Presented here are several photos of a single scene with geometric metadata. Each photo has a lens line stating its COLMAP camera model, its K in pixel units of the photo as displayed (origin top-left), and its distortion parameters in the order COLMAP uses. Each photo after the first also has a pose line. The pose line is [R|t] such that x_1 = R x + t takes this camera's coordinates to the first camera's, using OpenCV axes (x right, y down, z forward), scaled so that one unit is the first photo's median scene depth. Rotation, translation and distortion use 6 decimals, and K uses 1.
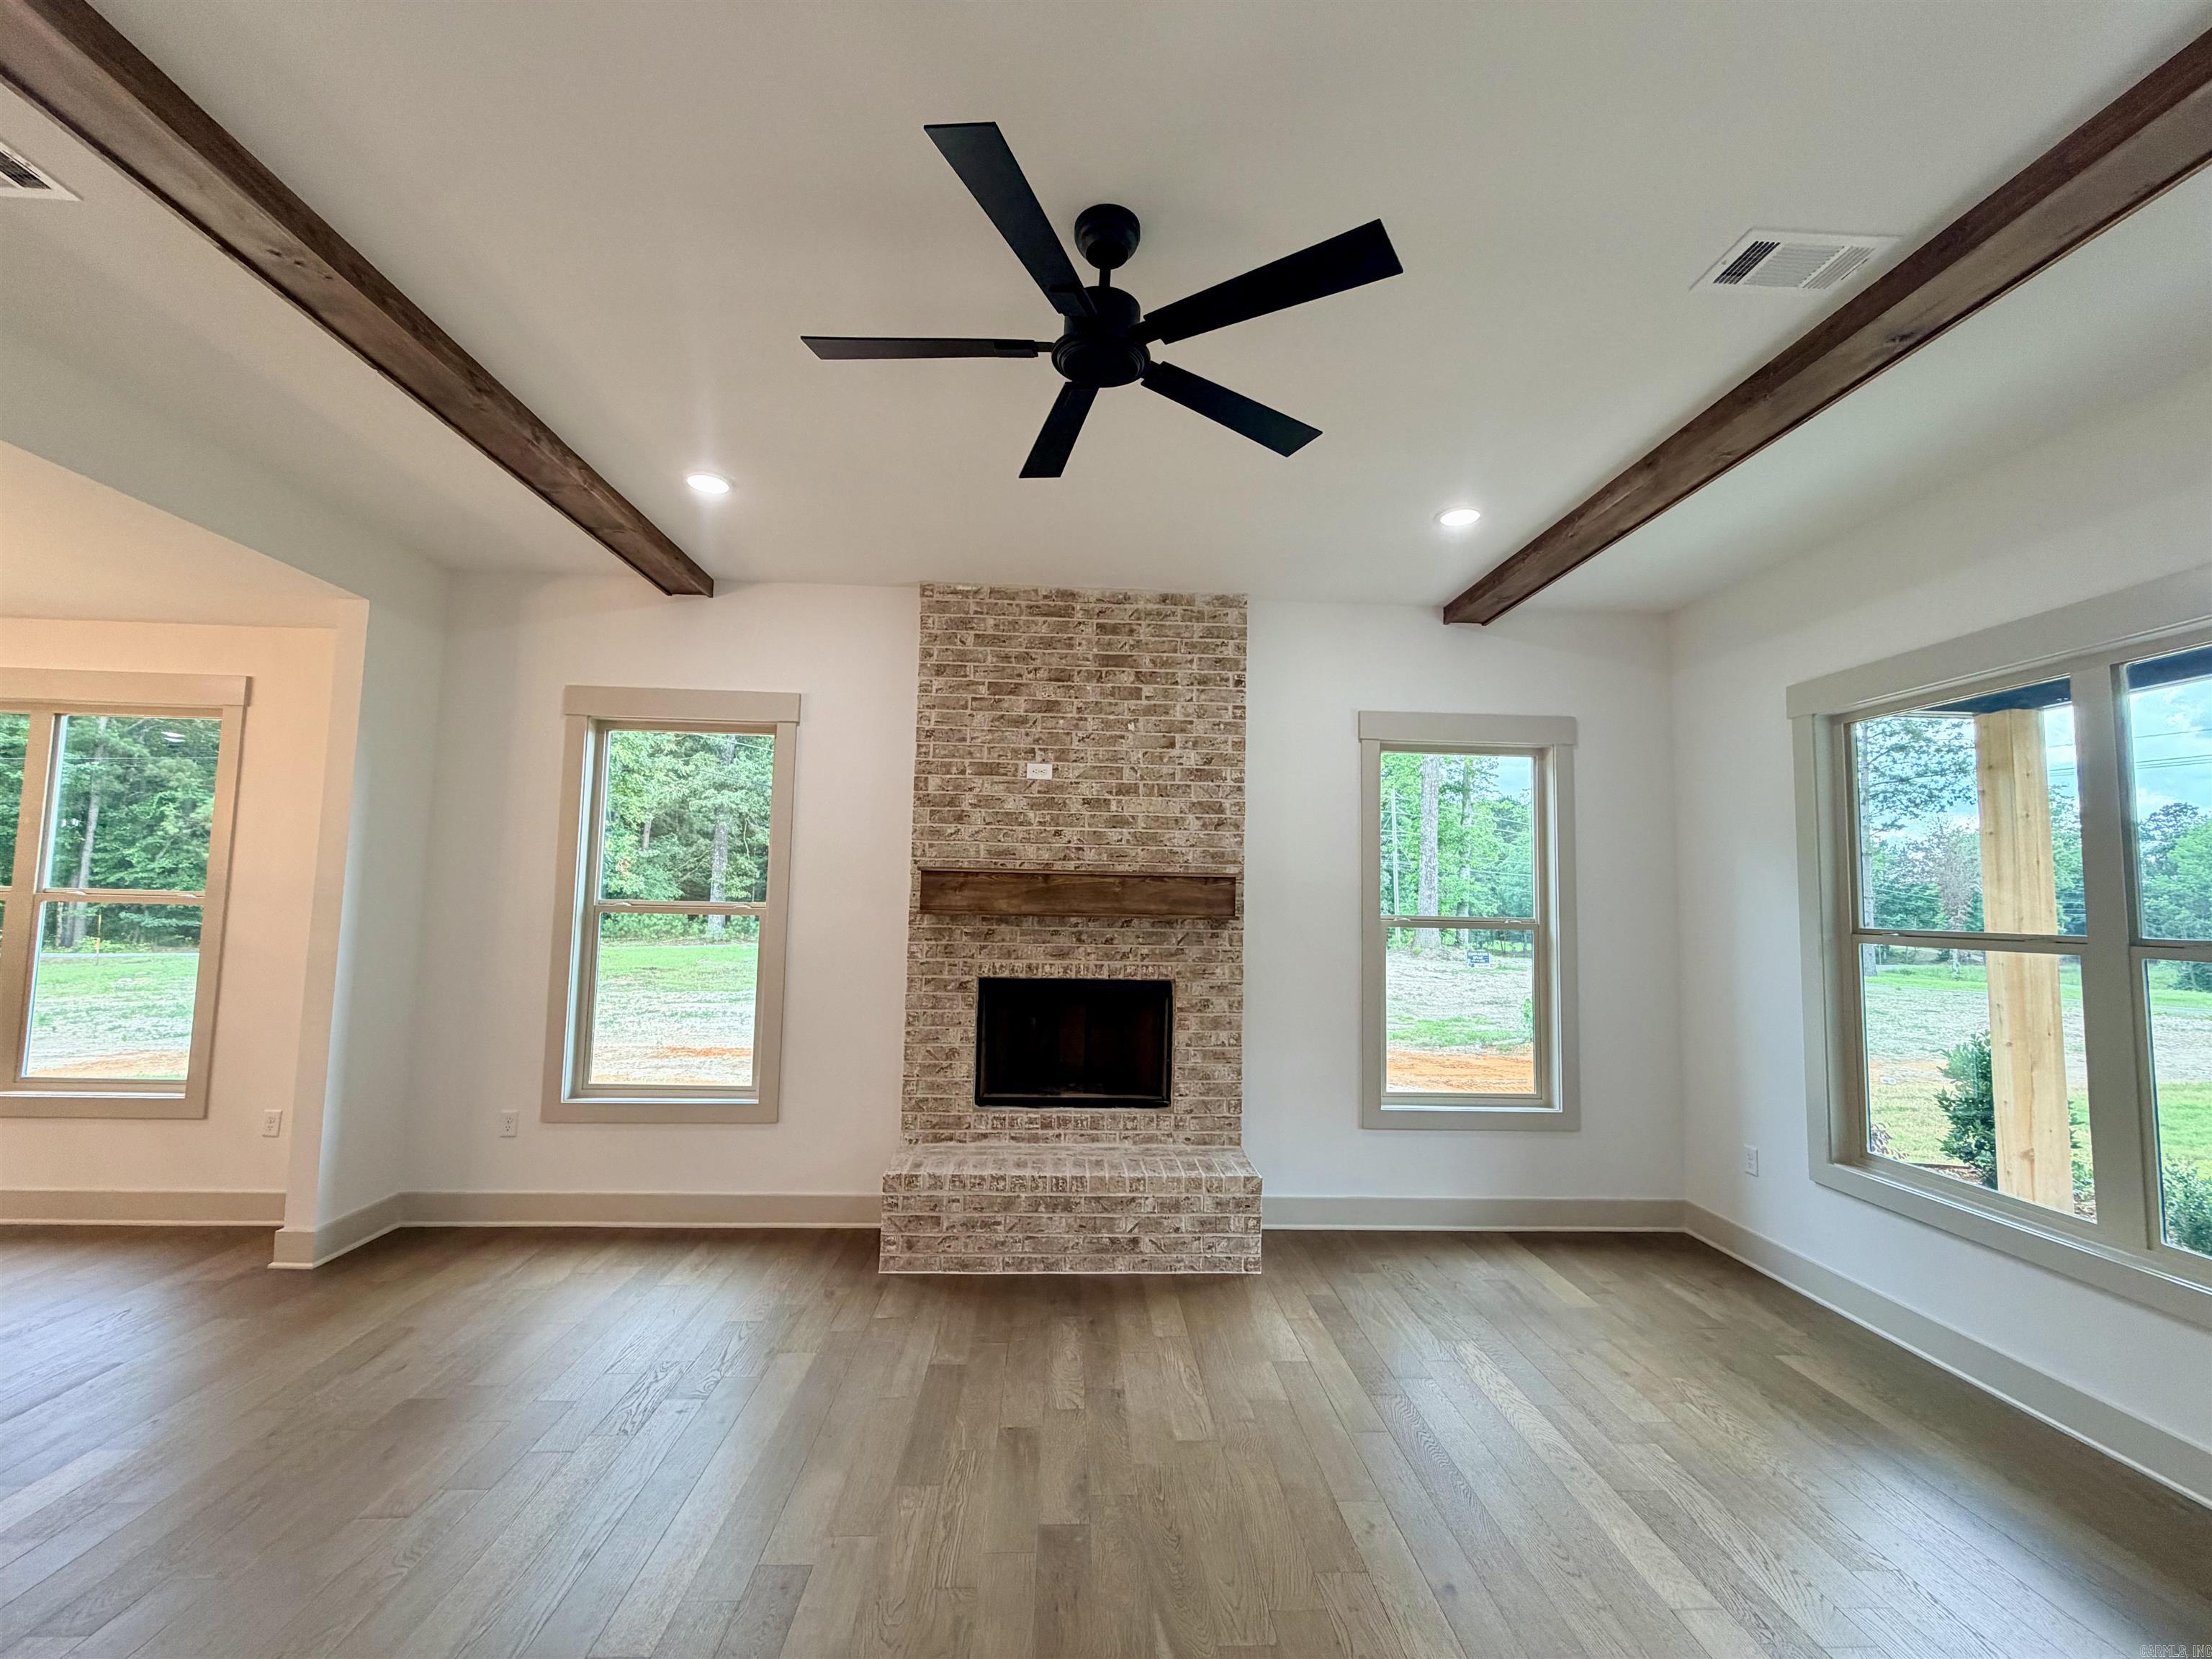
lens RADIAL K [[880.2, 0, 1100.0], [0, 880.2, 835.1], [0, 0, 1]] dist [-0.000840, 0.000546]
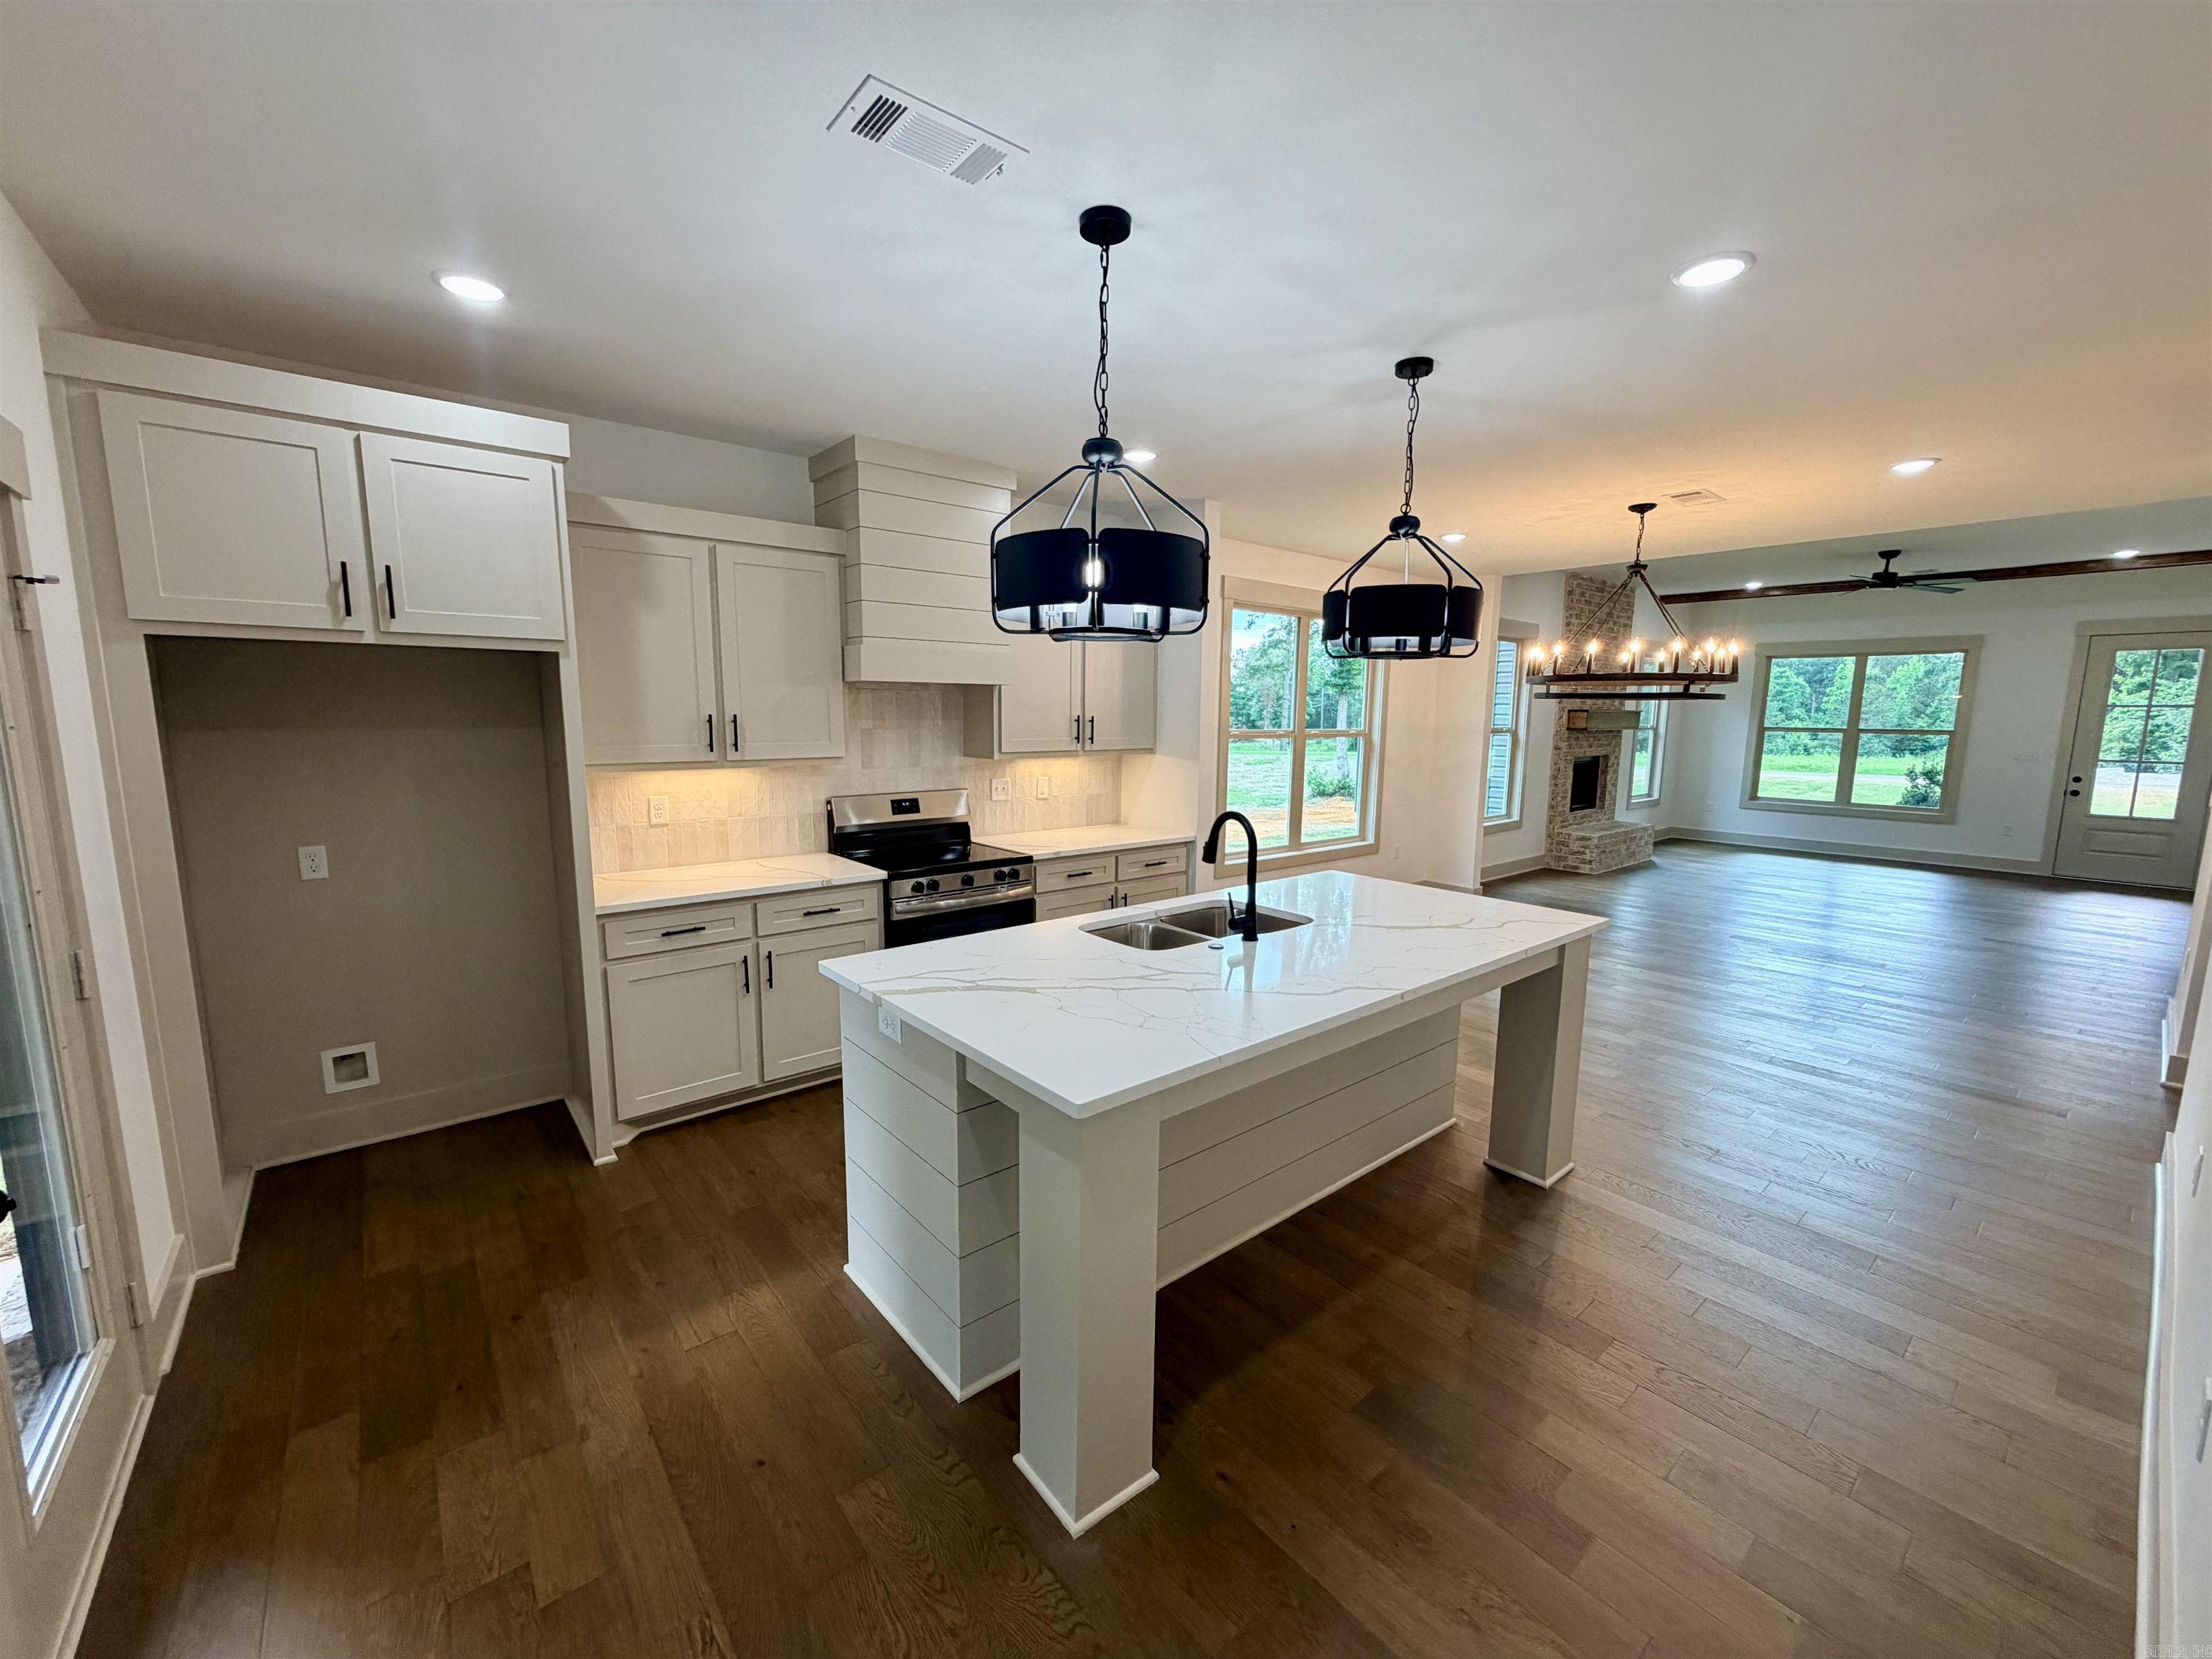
lens RADIAL K [[880.2, 0, 1100.0], [0, 880.2, 835.1], [0, 0, 1]] dist [-0.000840, 0.000546]
pose [[0.799144, -0.098730, 0.592976, -2.449347], [-0.037430, 0.976334, 0.213003, -0.080390], [-0.599973, -0.192415, 0.776536, -0.071867]]
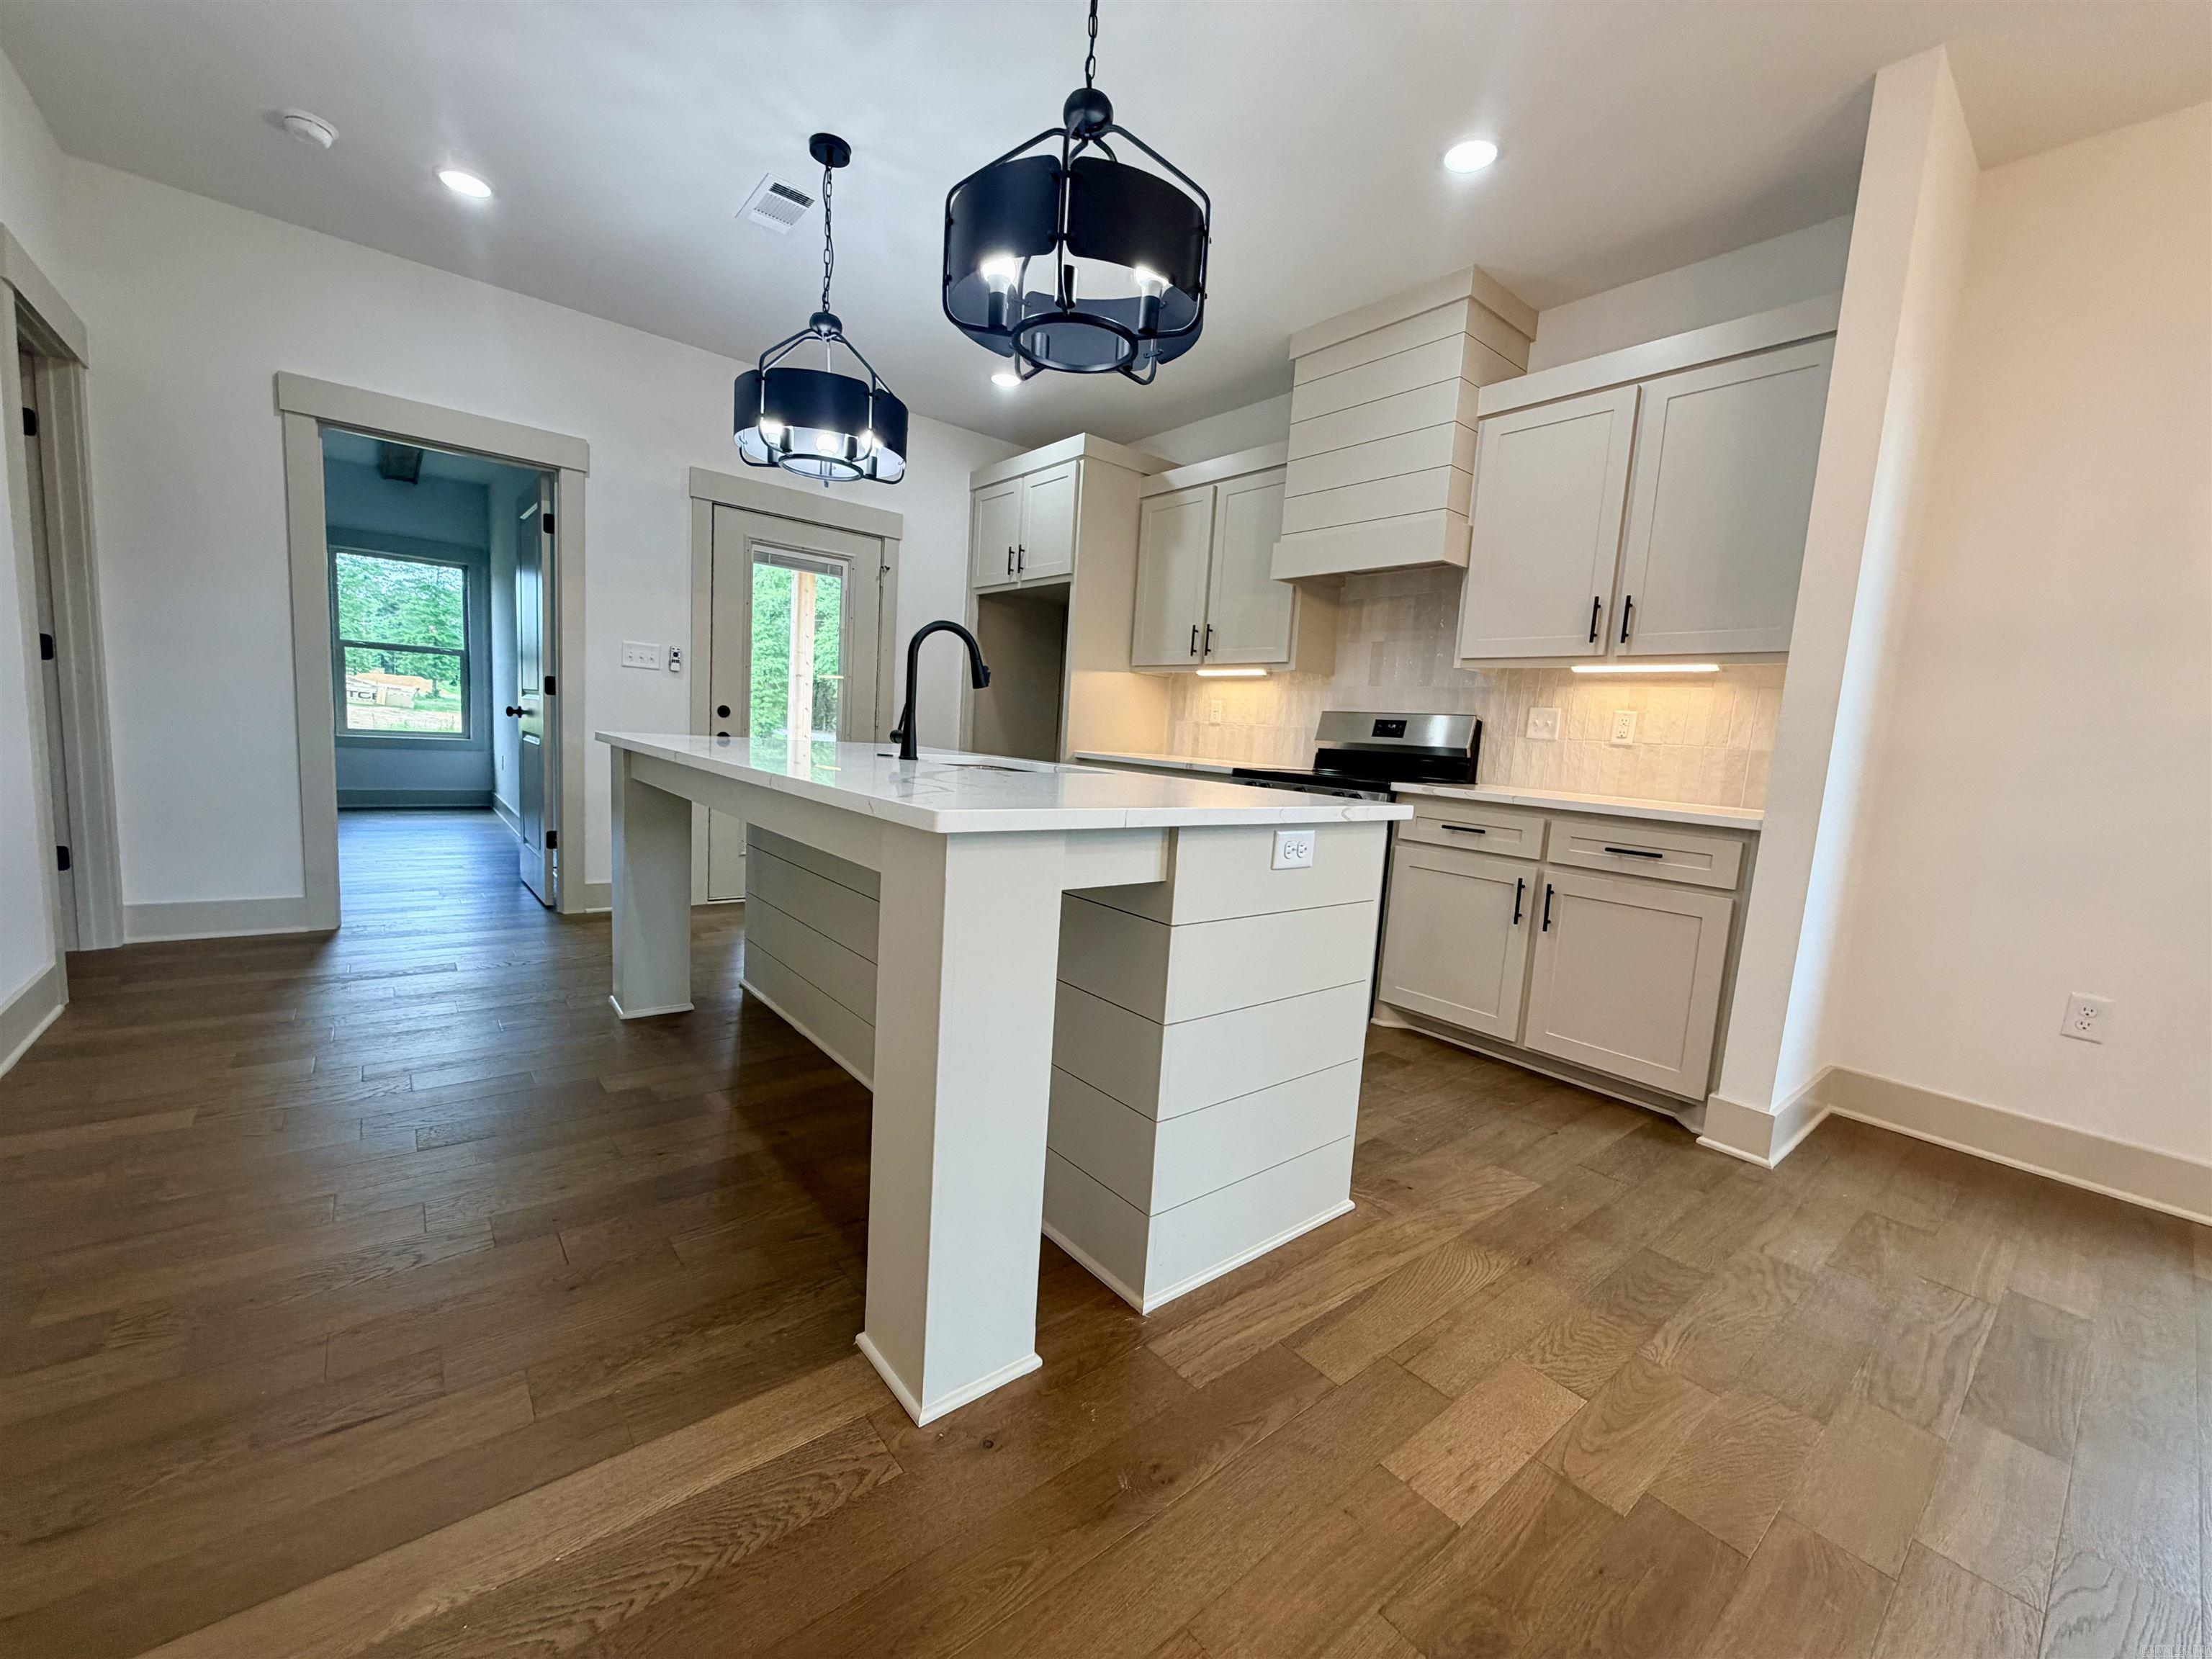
lens RADIAL K [[880.2, 0, 1100.0], [0, 880.2, 835.1], [0, 0, 1]] dist [-0.000840, 0.000546]
pose [[0.595651, 0.113520, -0.795181, -1.443375], [0.007967, 0.989079, 0.147168, 0.092548], [0.803204, -0.093996, 0.588242, 0.105342]]
